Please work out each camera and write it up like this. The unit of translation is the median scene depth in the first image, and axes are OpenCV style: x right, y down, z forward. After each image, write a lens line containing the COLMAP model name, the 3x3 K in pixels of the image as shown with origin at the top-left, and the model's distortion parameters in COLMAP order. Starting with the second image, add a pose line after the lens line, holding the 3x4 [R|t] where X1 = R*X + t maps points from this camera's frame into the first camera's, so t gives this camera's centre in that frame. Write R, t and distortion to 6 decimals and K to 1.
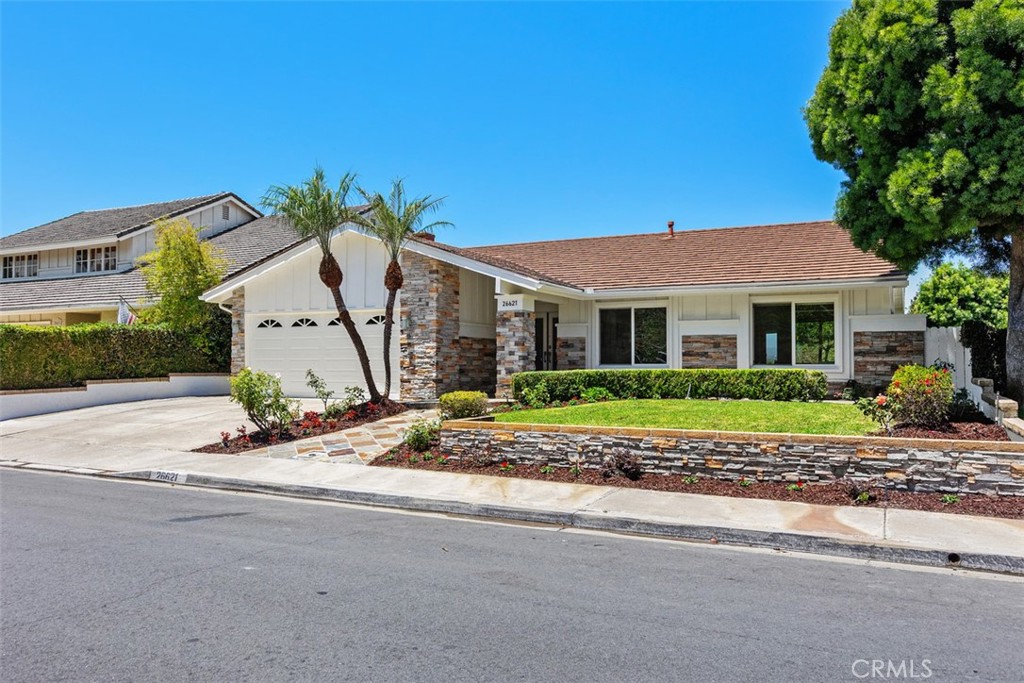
lens RADIAL K [[782.9, 0, 507.3], [0, 782.9, 336.5], [0, 0, 1]] dist [-0.021304, 0.000134]
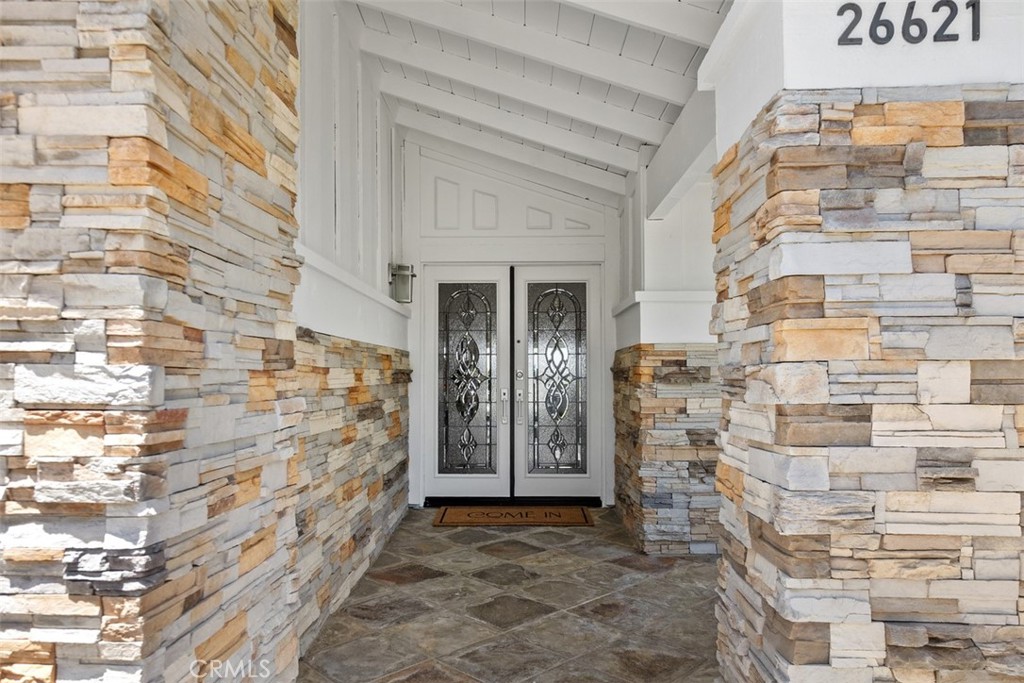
lens RADIAL K [[703.6, 0, 502.9], [0, 703.6, 347.0], [0, 0, 1]] dist [0.003466, 0.000656]
pose [[0.901604, 0.015123, 0.432297, -0.090581], [-0.013403, 0.999885, -0.007025, 0.005544], [-0.432354, 0.000540, 0.901704, 0.917255]]
